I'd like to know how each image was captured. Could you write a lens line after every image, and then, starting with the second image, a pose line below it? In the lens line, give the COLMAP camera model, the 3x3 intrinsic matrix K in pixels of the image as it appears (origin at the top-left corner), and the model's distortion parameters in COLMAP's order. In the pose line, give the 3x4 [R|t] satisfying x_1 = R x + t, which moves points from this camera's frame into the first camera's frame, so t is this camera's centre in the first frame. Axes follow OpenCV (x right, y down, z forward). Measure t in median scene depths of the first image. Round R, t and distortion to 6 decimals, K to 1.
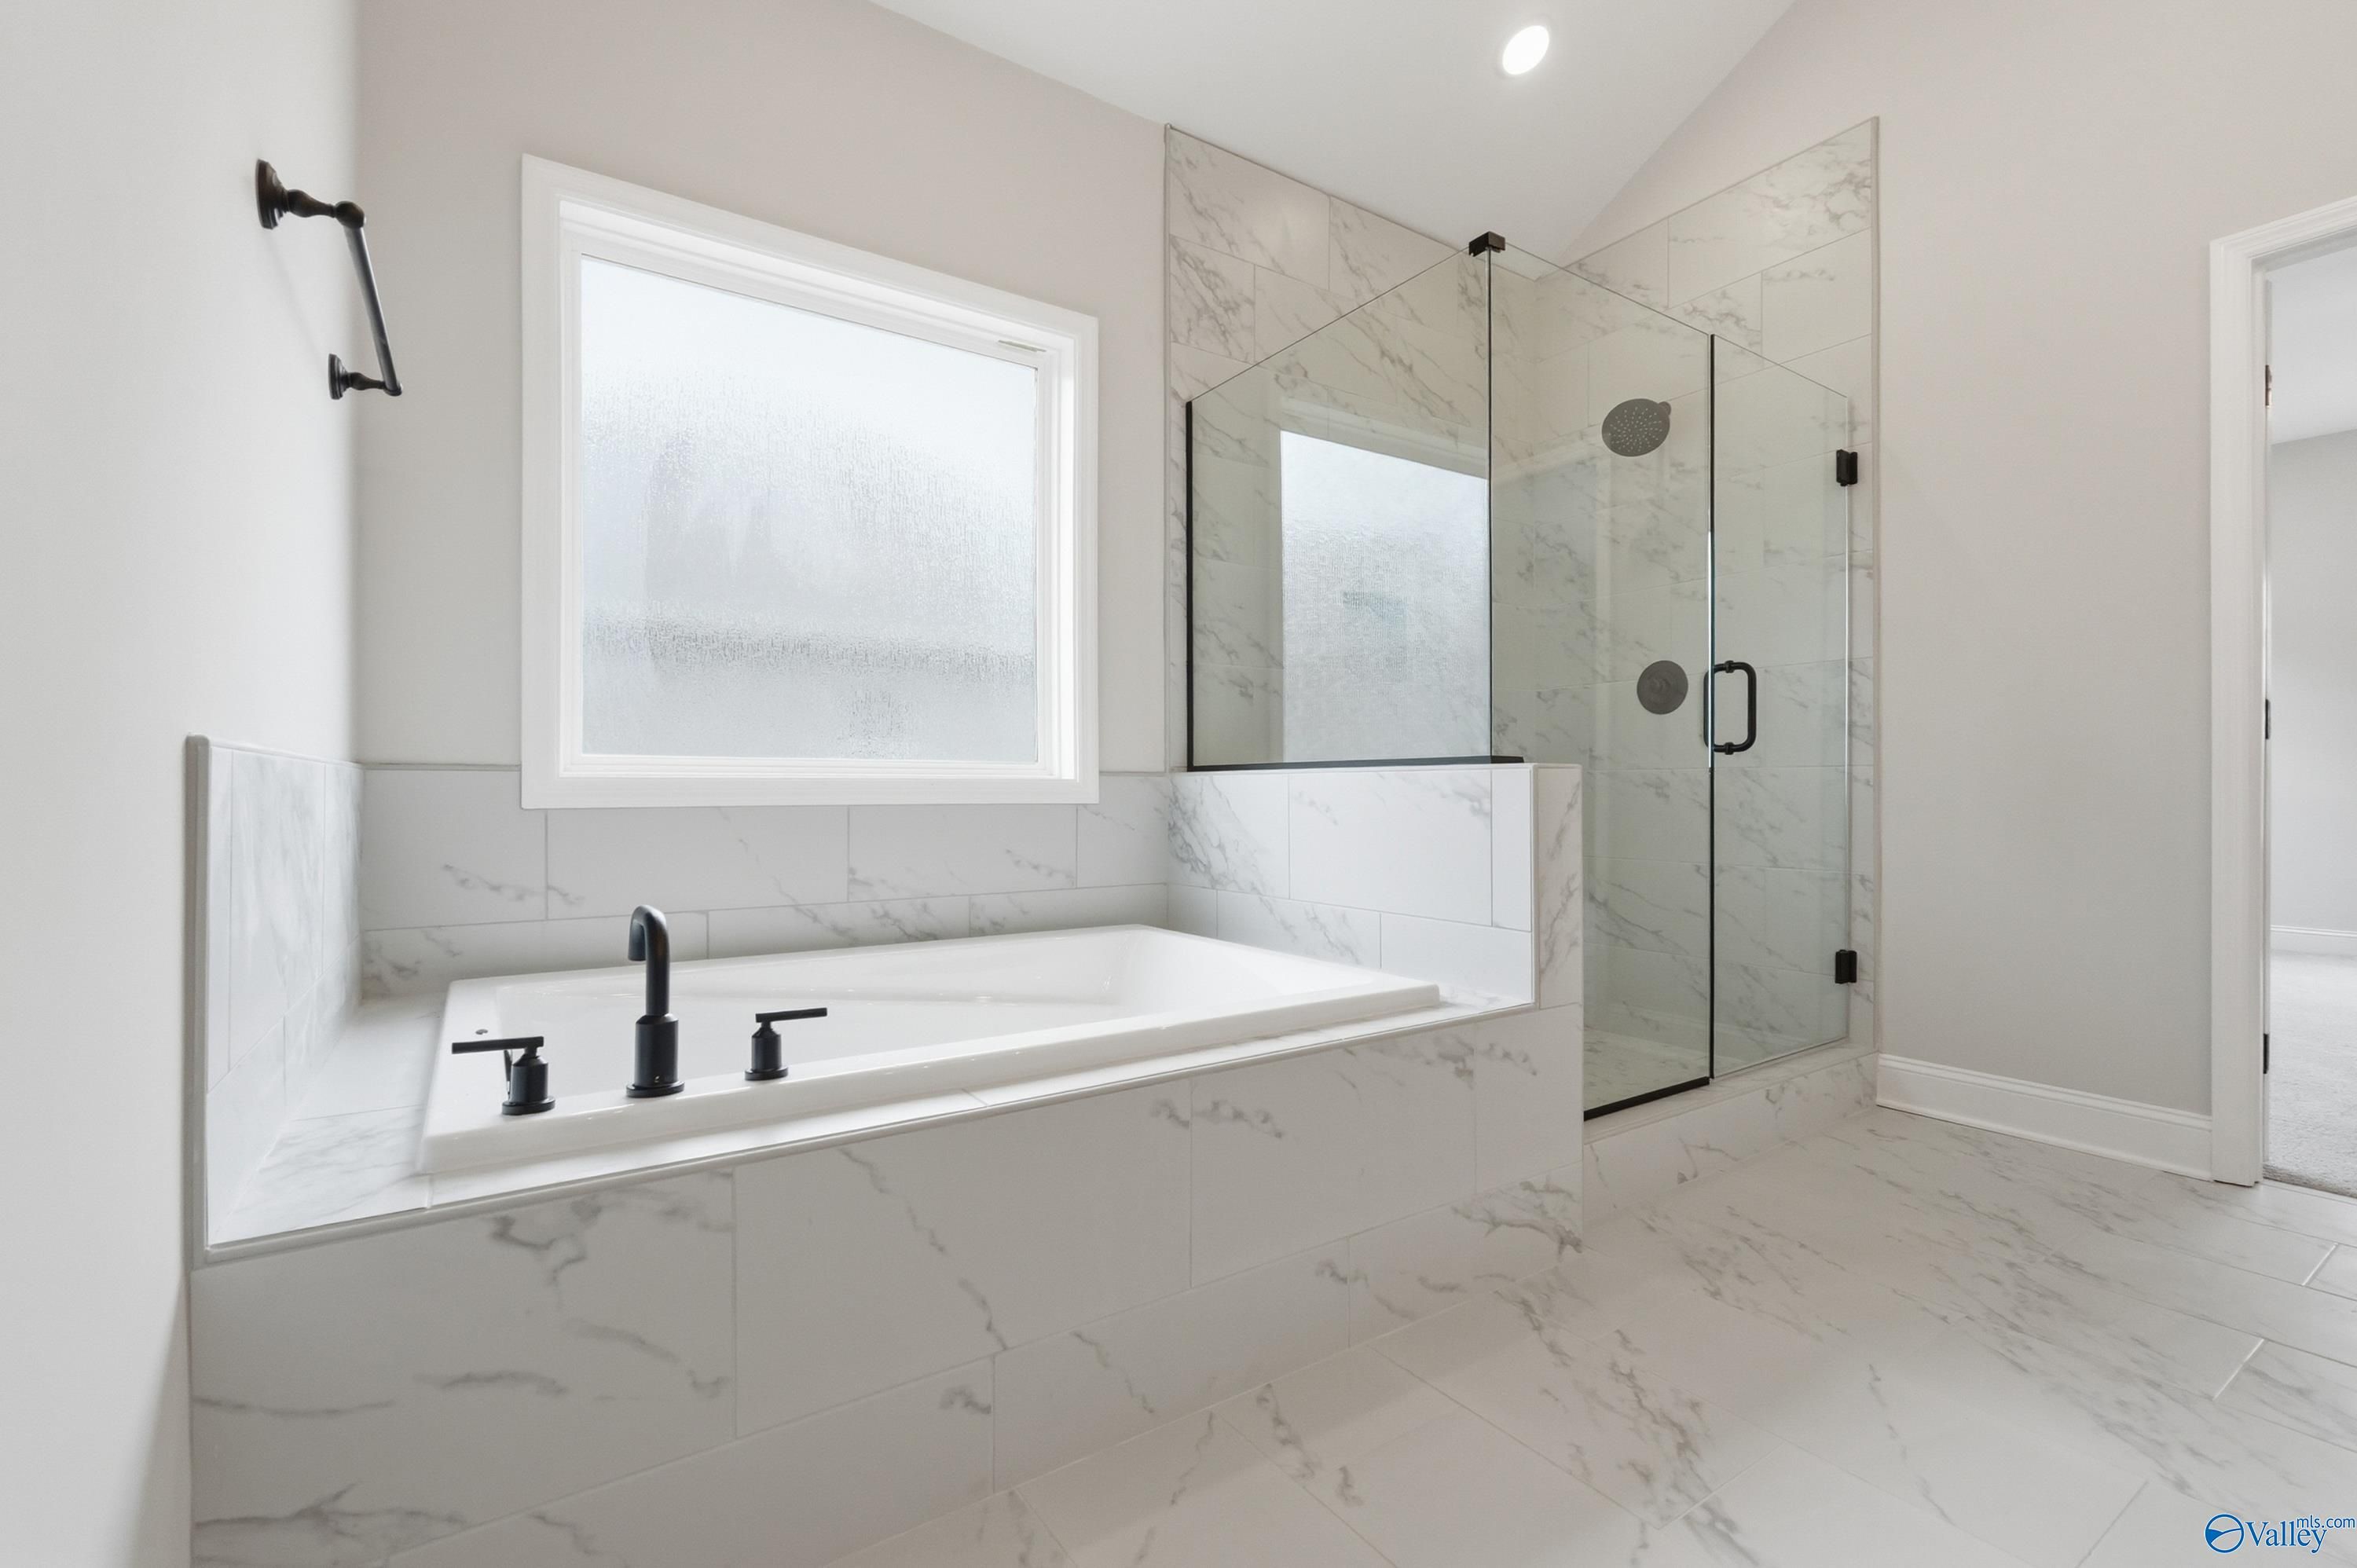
lens RADIAL K [[1030.9, 0, 1178.5], [0, 1030.9, 776.6], [0, 0, 1]] dist [0.001477, 0.000080]
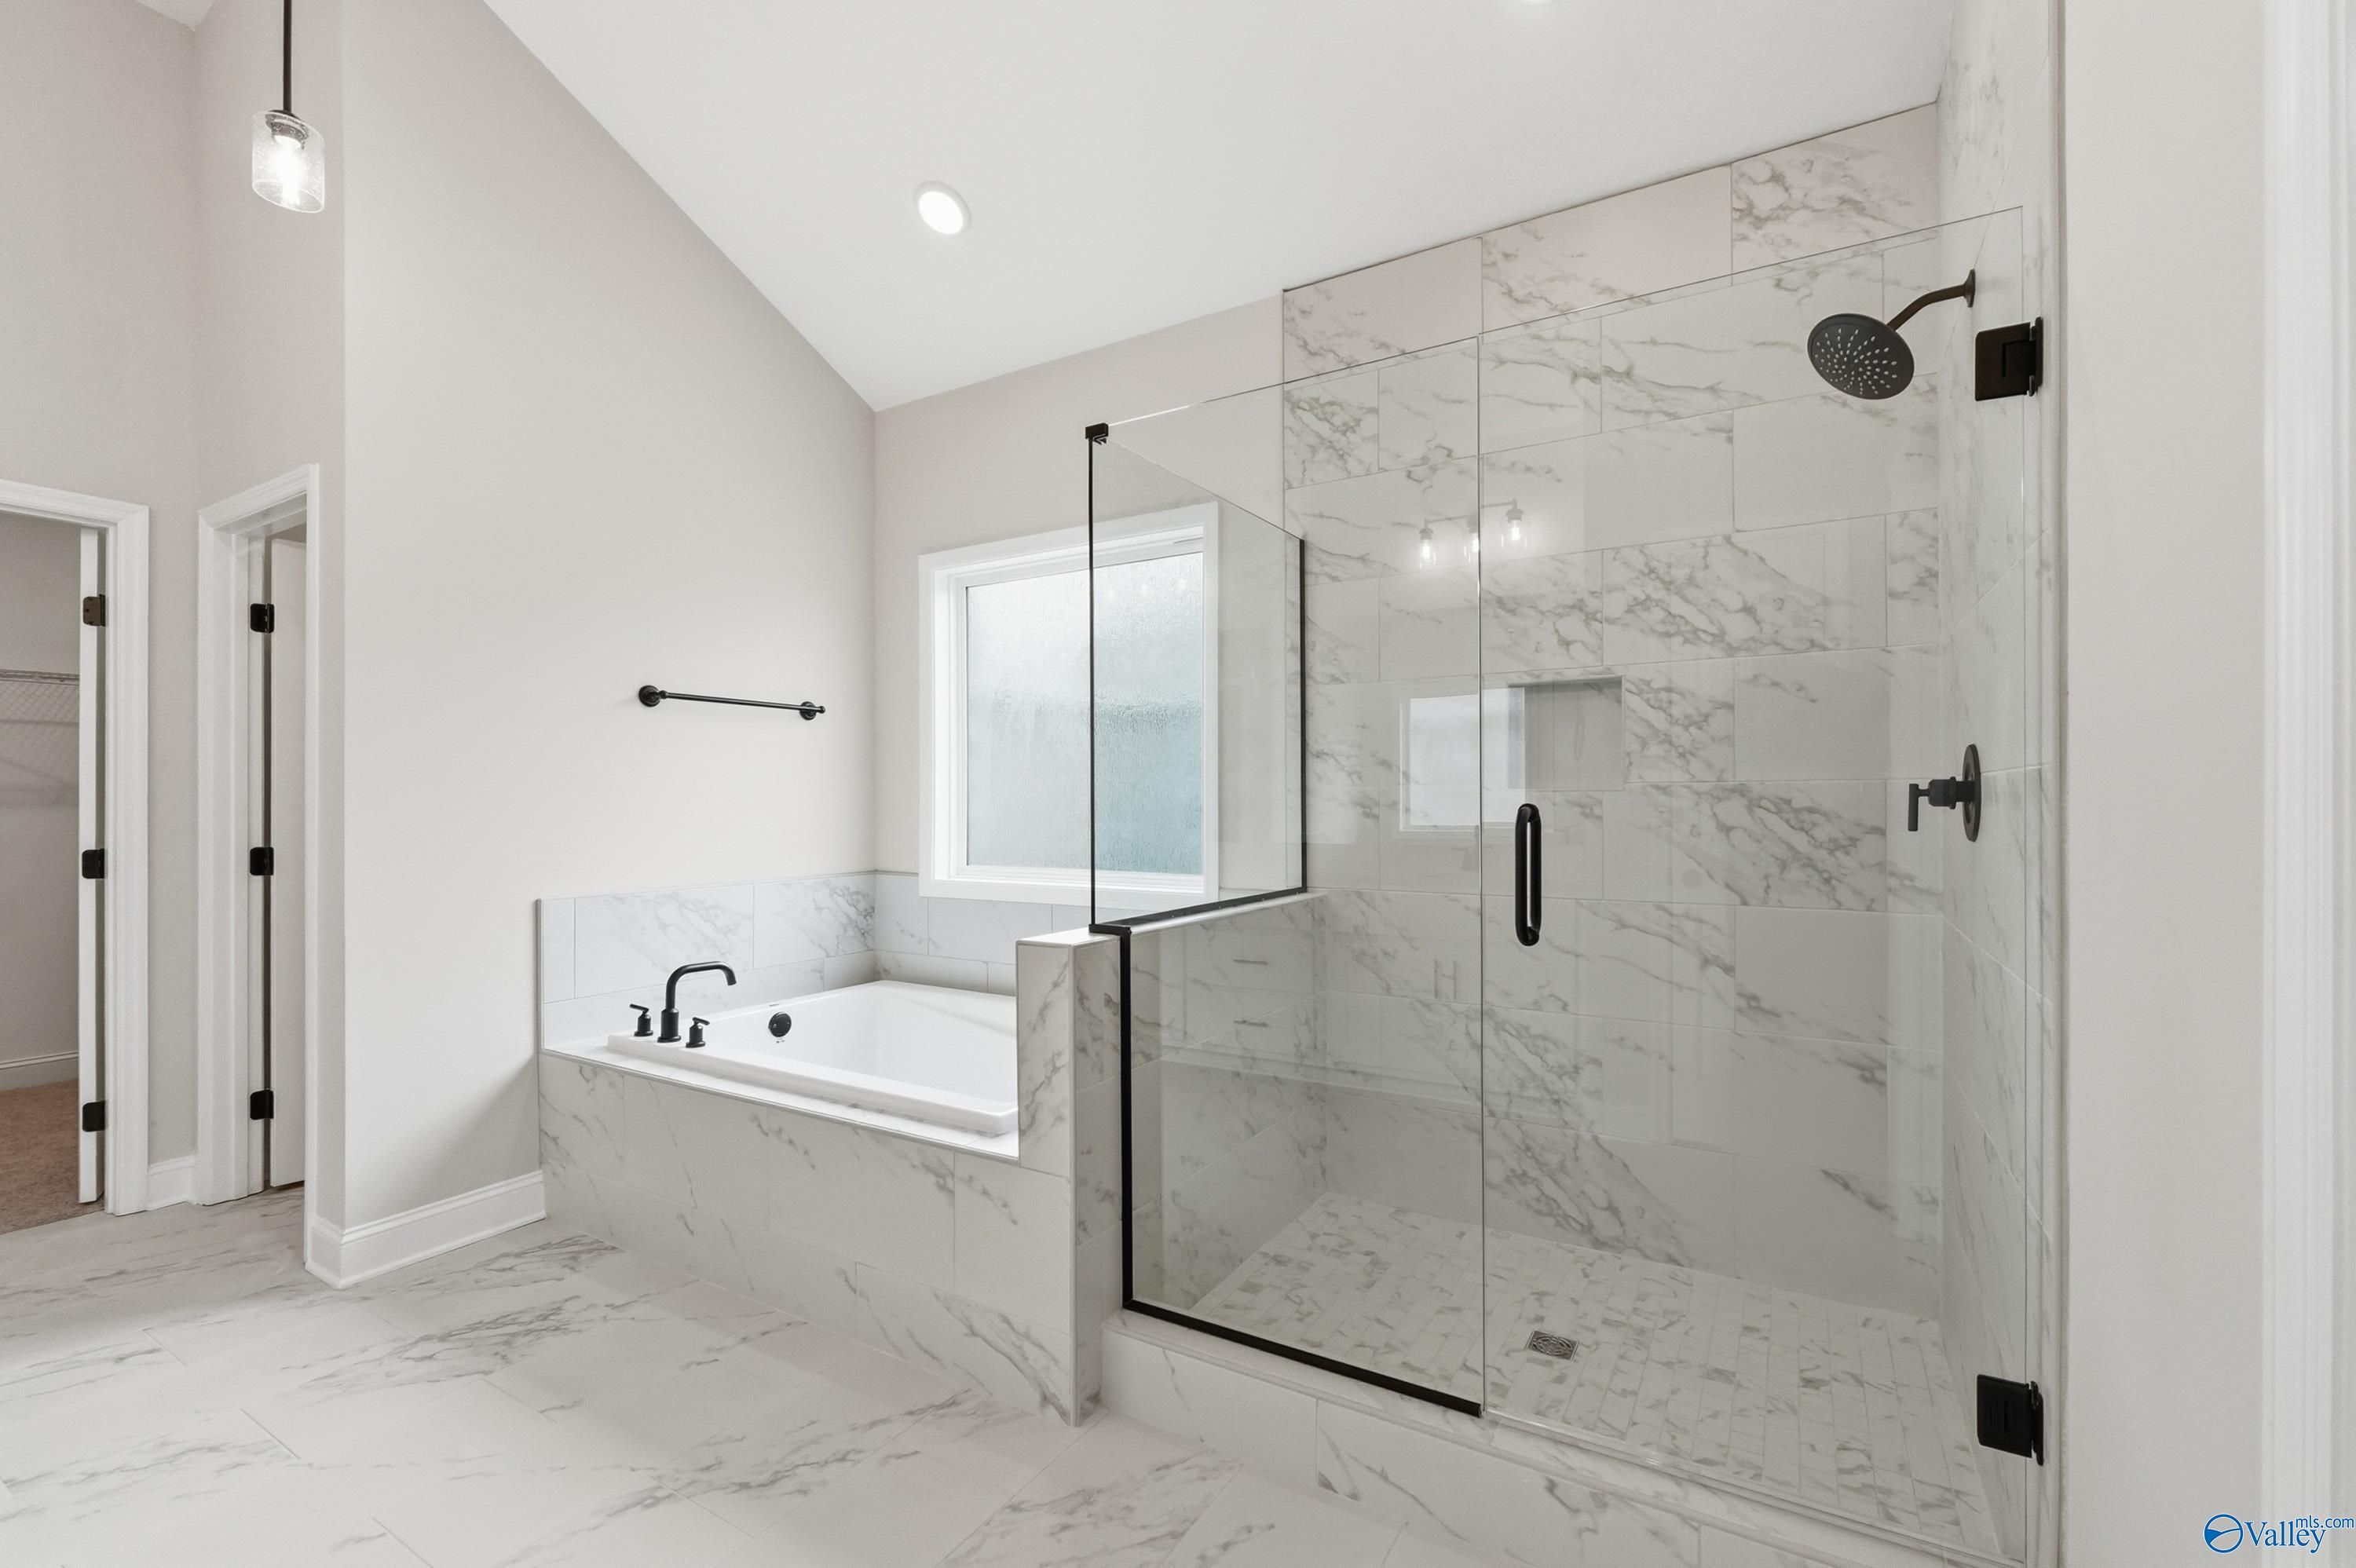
lens RADIAL K [[1001.4, 0, 1178.0], [0, 1001.4, 784.0], [0, 0, 1]] dist [-0.001034, -0.000080]
pose [[0.422877, -0.016045, -0.906045, 1.278259], [0.014268, 0.999837, -0.011047, -0.151444], [0.906075, -0.008255, 0.423037, 0.652604]]
